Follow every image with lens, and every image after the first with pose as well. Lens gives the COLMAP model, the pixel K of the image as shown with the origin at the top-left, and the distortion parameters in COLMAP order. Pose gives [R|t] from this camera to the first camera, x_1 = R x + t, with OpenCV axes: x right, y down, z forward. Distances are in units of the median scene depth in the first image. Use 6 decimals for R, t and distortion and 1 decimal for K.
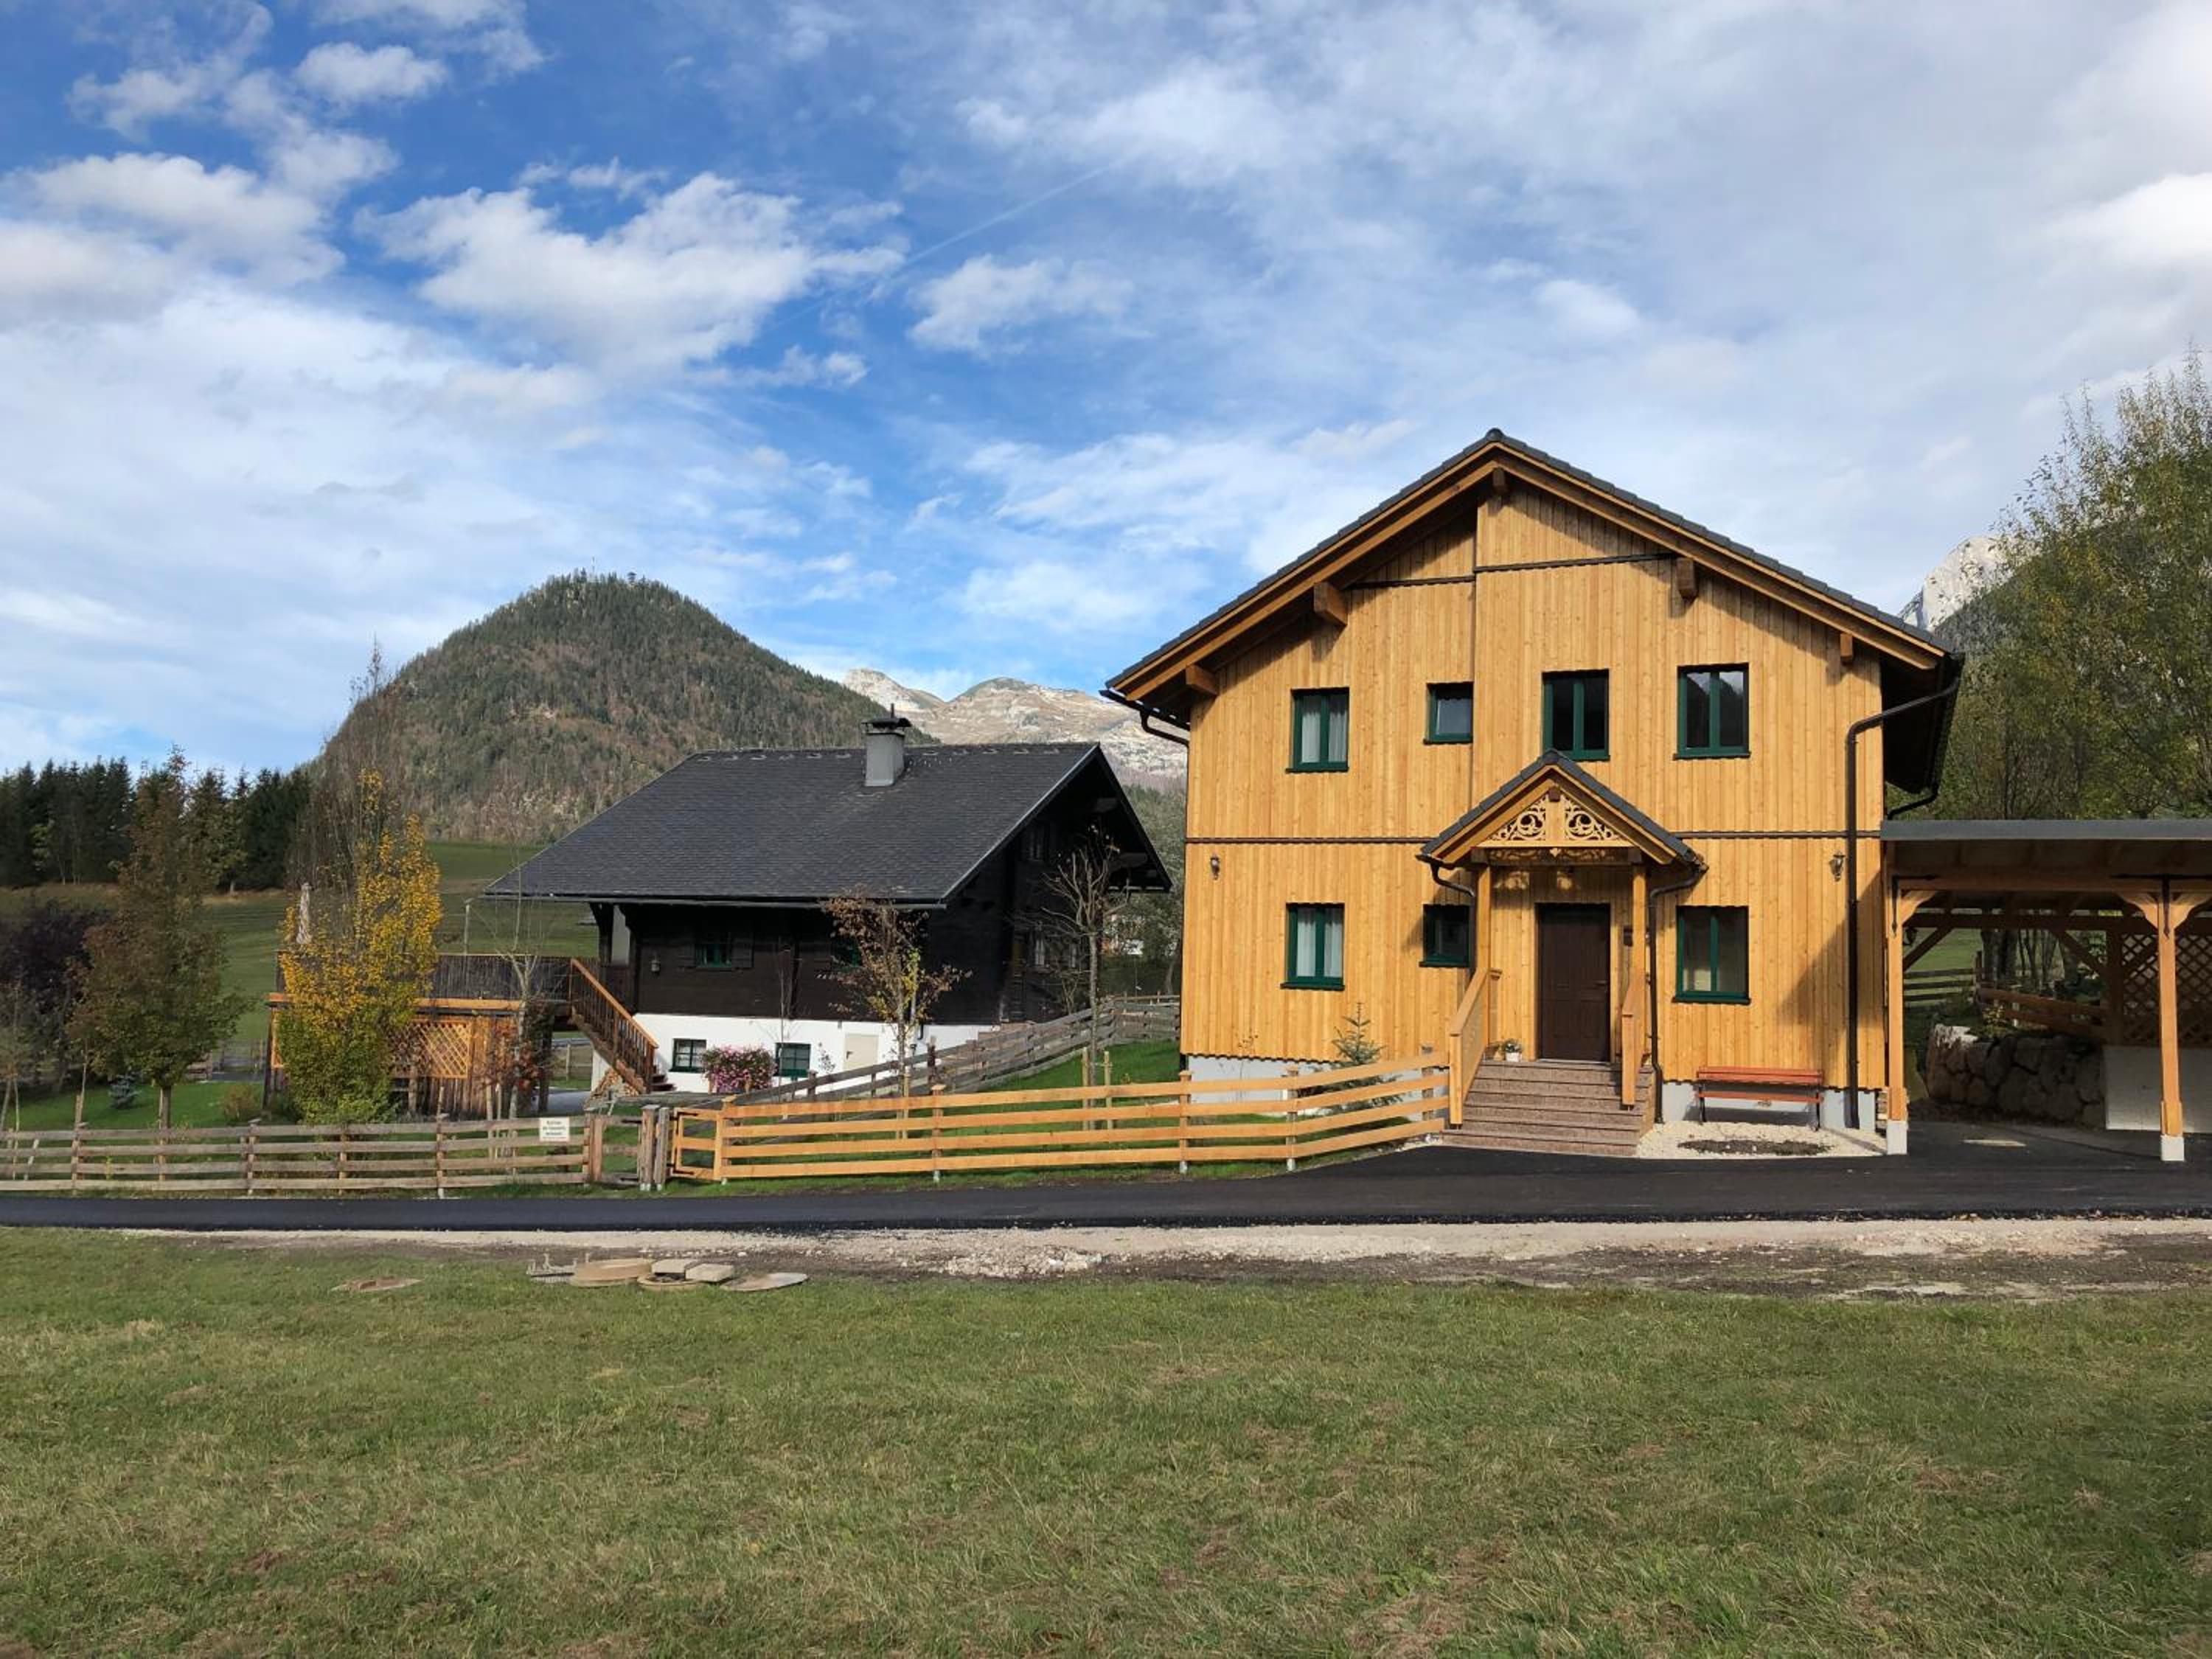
lens RADIAL K [[1645.5, 0, 1106.0], [0, 1645.5, 829.5], [0, 0, 1]] dist [0.000993, -0.001040]
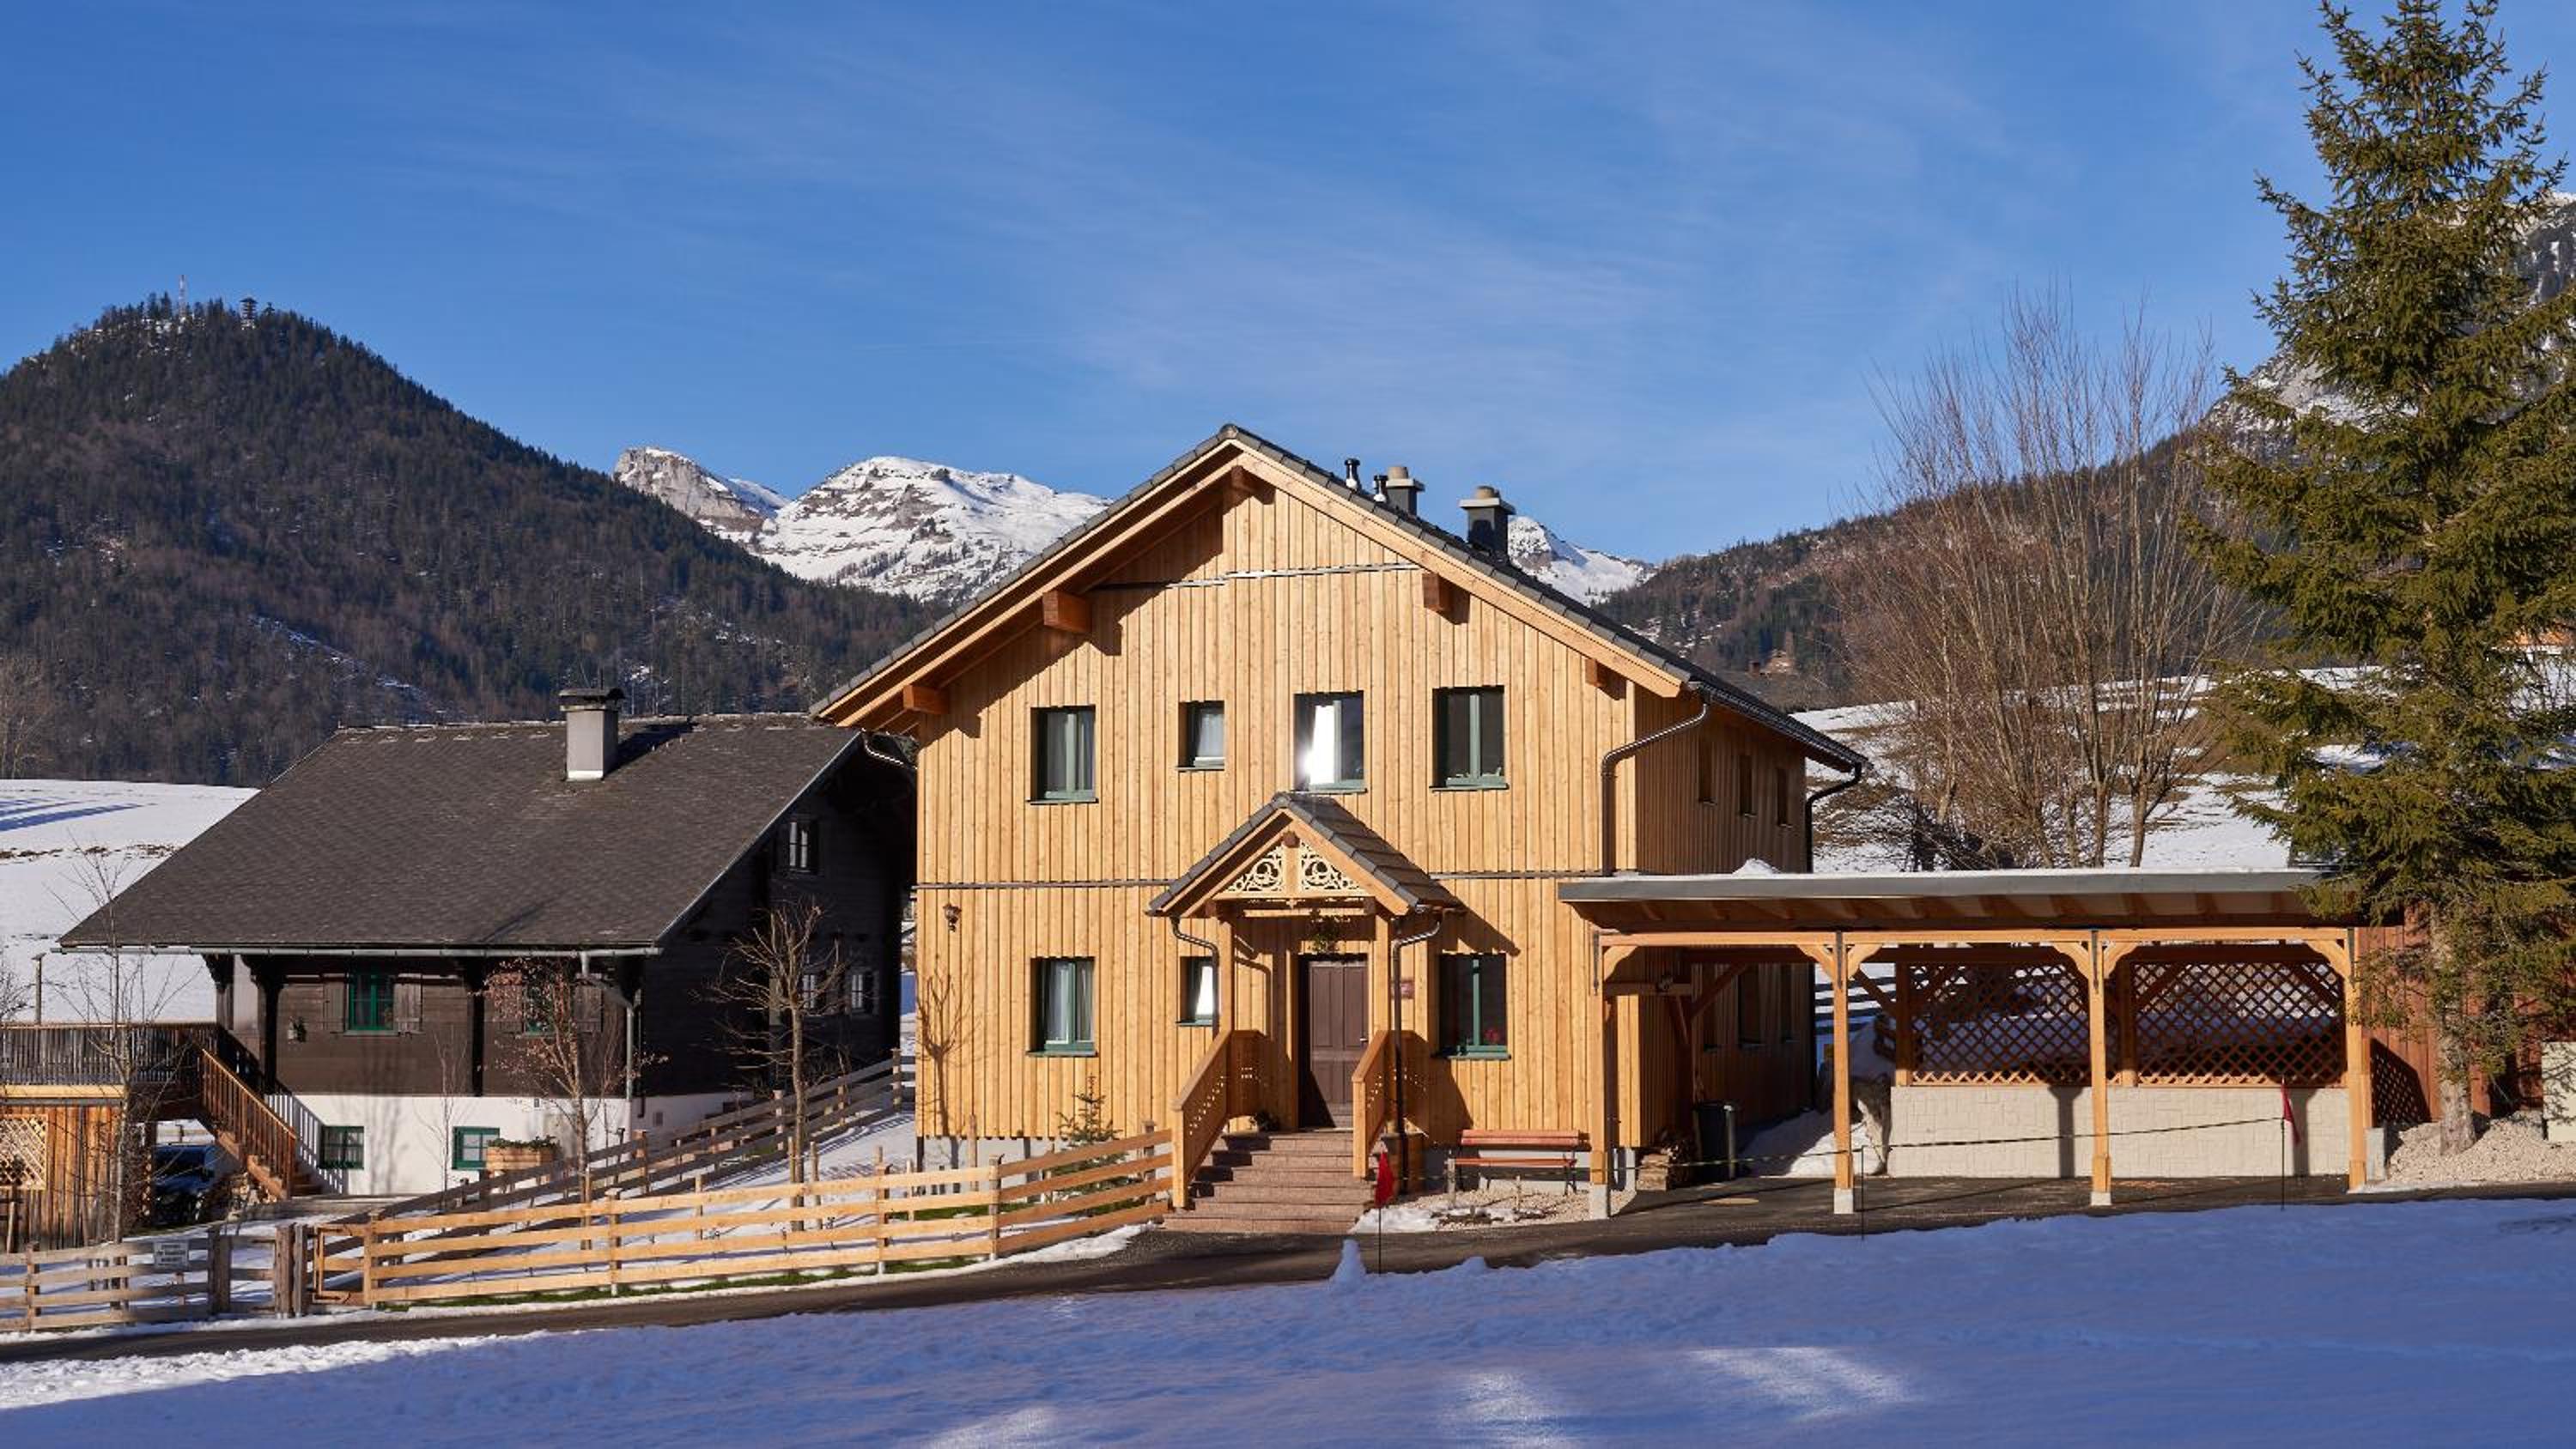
lens RADIAL K [[2813.2, 0, 1288.0], [0, 2813.2, 724.5], [0, 0, 1]] dist [-0.002814, 0.057015]
pose [[0.997287, -0.030667, 0.066921, 0.107956], [0.029505, 0.999398, 0.018274, -0.071966], [-0.067441, -0.016250, 0.997591, -0.346534]]
